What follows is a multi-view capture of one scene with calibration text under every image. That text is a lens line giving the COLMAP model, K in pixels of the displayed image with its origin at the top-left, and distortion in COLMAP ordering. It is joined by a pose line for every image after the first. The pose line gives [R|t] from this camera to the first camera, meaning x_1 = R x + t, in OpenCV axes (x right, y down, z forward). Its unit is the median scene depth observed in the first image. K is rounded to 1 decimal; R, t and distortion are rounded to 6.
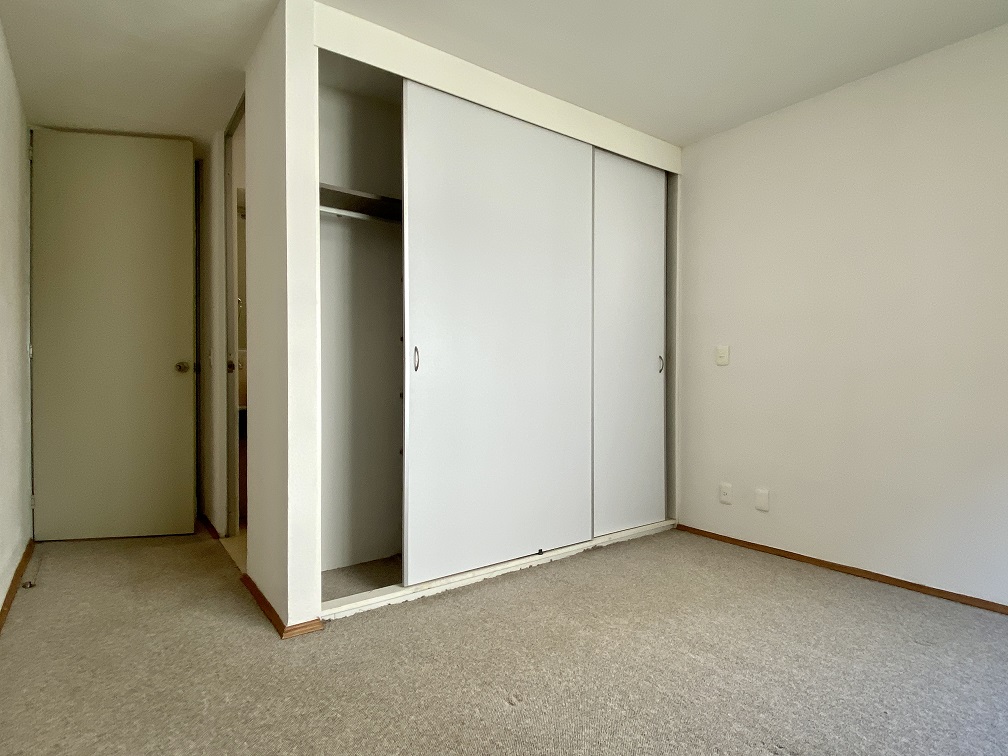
lens RADIAL K [[544.2, 0, 501.5], [0, 544.2, 378.9], [0, 0, 1]] dist [0.003946, -0.002572]
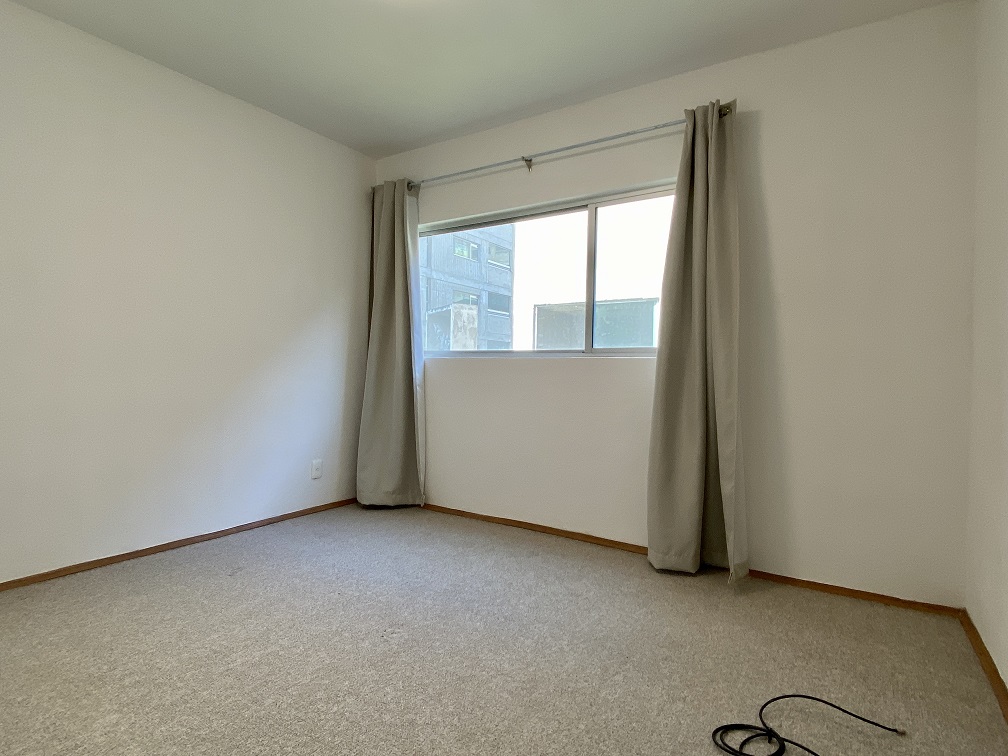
lens RADIAL K [[544.2, 0, 499.0], [0, 544.2, 376.5], [0, 0, 1]] dist [0.003946, -0.002572]
pose [[-0.357605, -0.008078, 0.933838, -0.550793], [-0.017249, 0.999849, 0.002043, 0.014326], [-0.933713, -0.015377, -0.357691, 0.775416]]
